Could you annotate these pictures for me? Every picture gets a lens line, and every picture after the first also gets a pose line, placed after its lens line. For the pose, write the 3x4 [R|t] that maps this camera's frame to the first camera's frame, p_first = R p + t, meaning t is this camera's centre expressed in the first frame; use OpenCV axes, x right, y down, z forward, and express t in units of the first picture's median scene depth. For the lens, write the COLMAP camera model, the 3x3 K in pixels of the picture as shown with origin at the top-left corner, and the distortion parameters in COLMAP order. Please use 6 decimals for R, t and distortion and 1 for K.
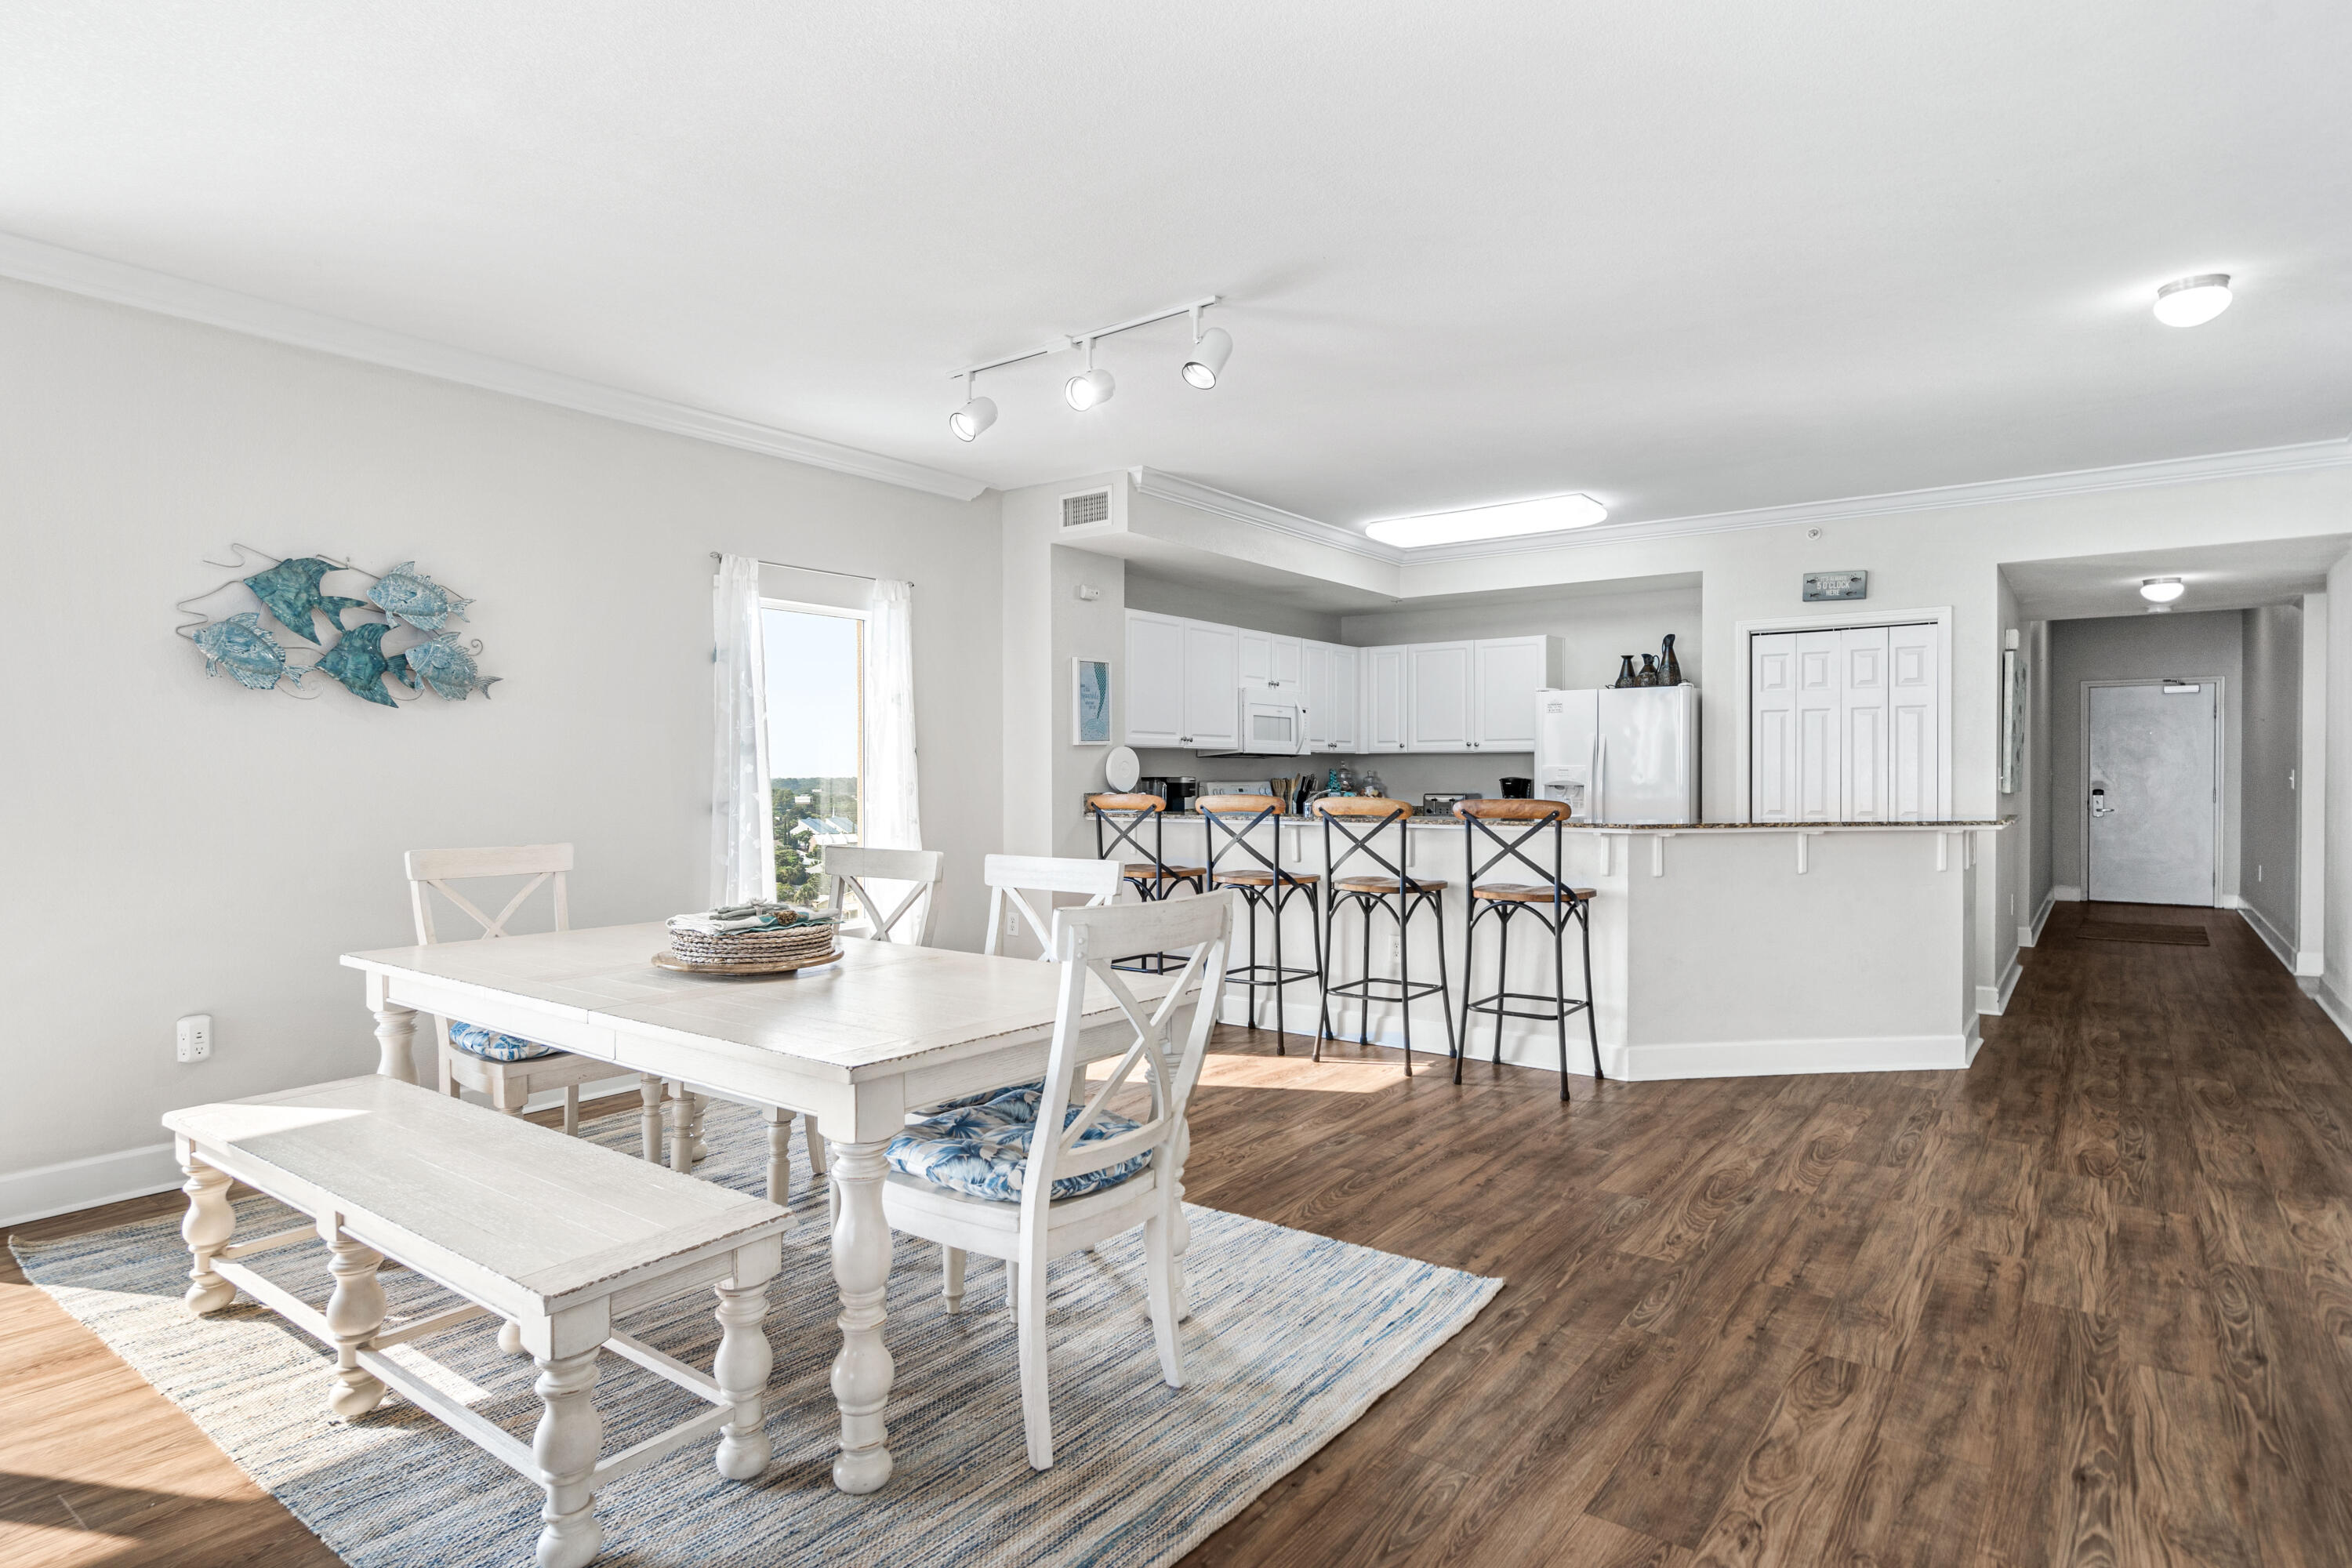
lens RADIAL K [[1251.1, 0, 1165.8], [0, 1251.1, 789.8], [0, 0, 1]] dist [-0.000602, 0.001367]
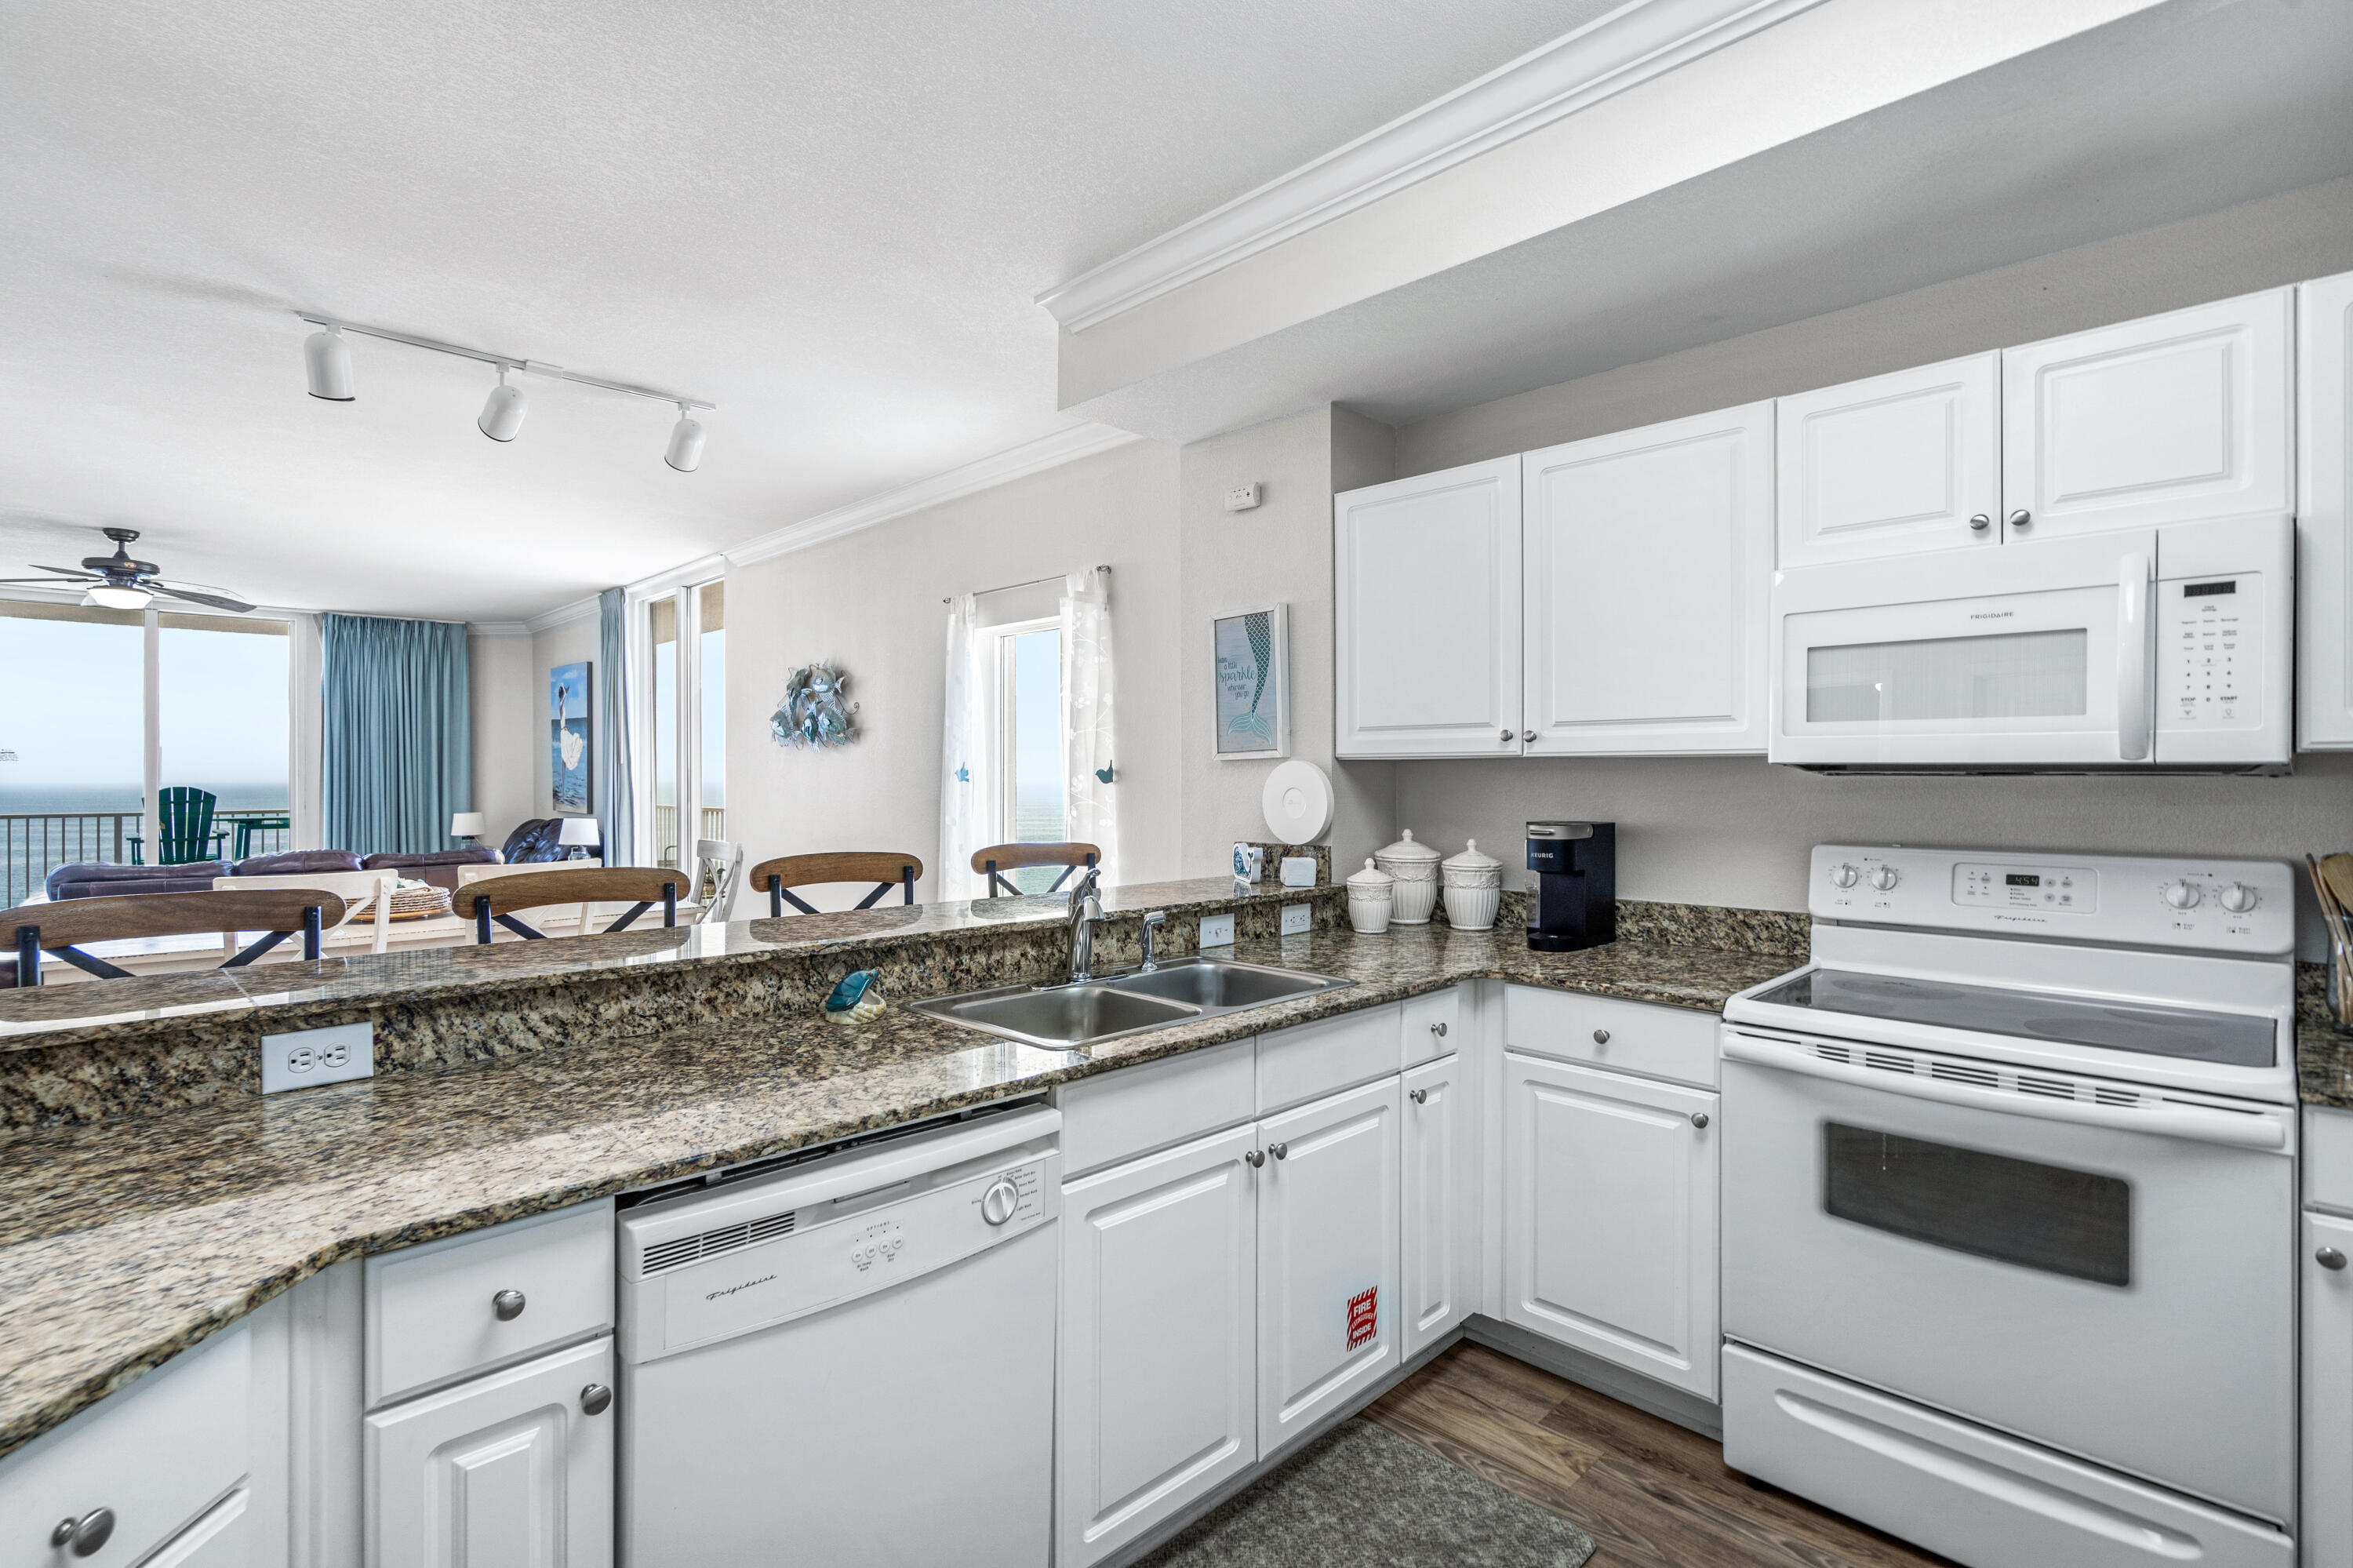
lens RADIAL K [[1113.5, 0, 1165.9], [0, 1113.5, 769.6], [0, 0, 1]] dist [0.000620, -0.000570]
pose [[-0.162778, -0.000634, -0.986663, 0.446678], [-0.011287, 0.999936, 0.001220, -0.030979], [0.986598, 0.011336, -0.162774, 1.032708]]
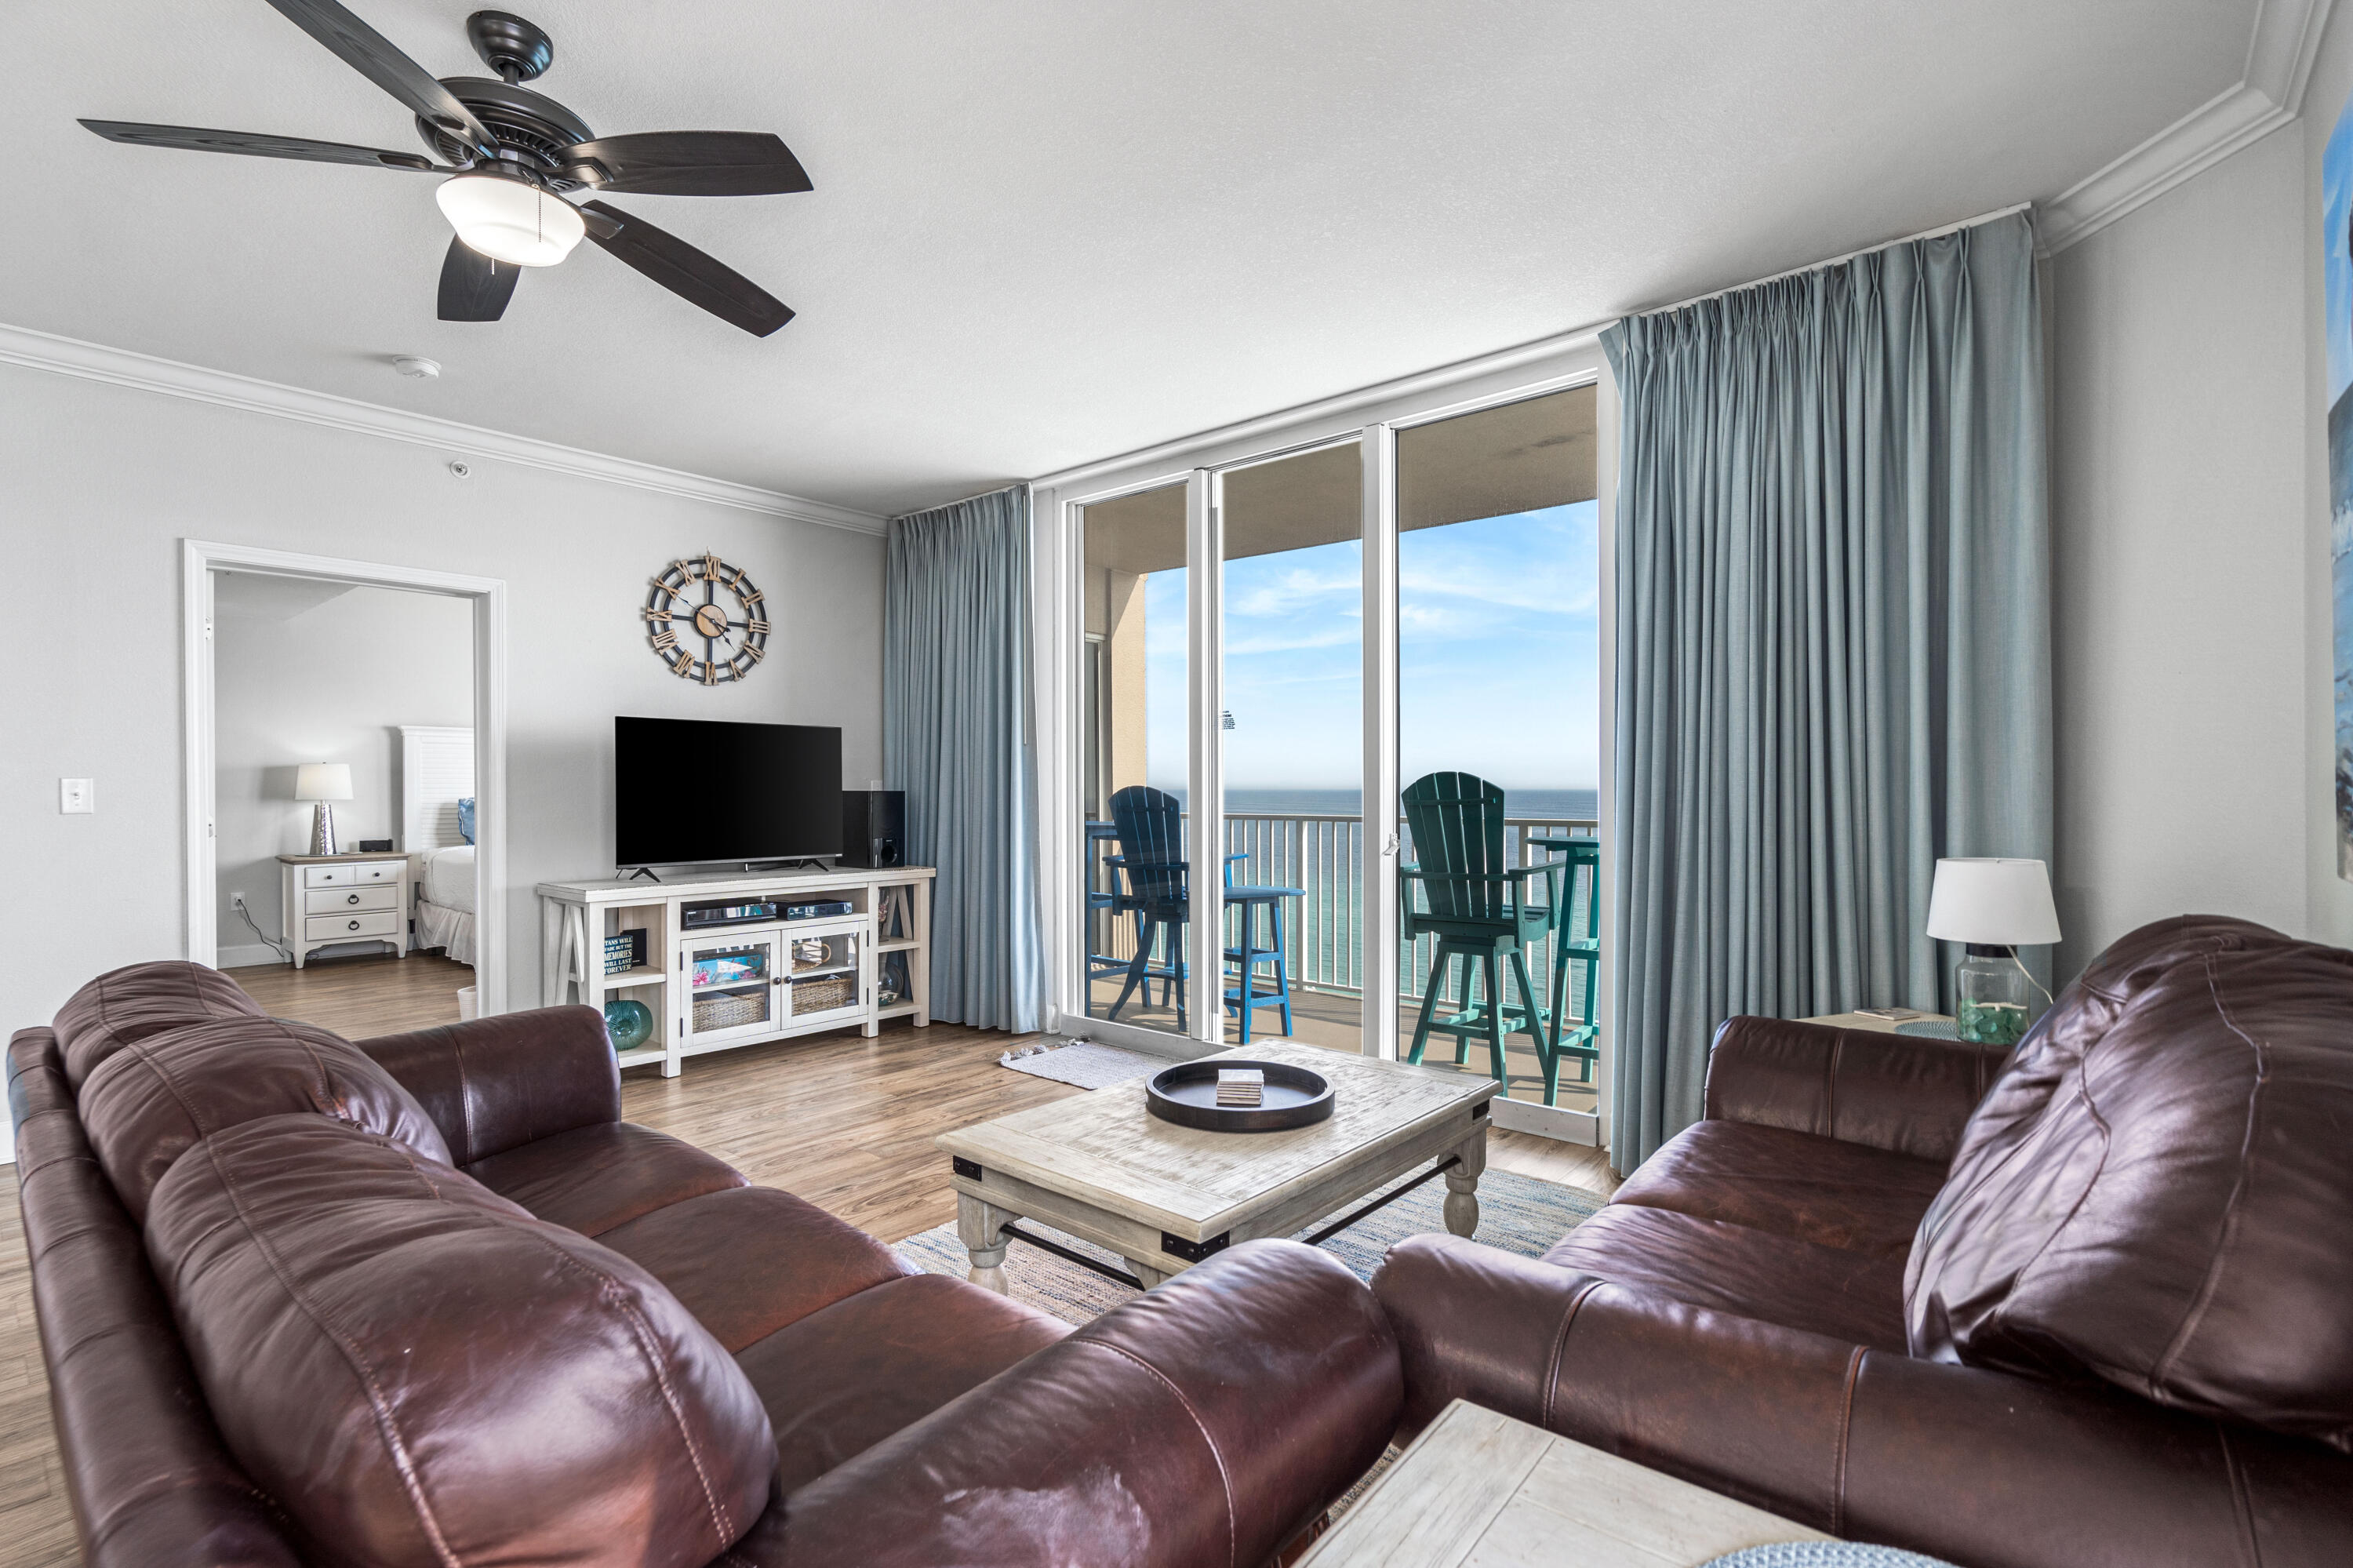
lens RADIAL K [[1090.2, 0, 1158.3], [0, 1090.2, 792.0], [0, 0, 1]] dist [-0.000513, -0.000206]
pose [[-0.996316, 0.006553, 0.085507, -0.529480], [0.008393, 0.999741, 0.021168, 0.000217], [-0.085346, 0.021808, -0.996113, 0.346492]]
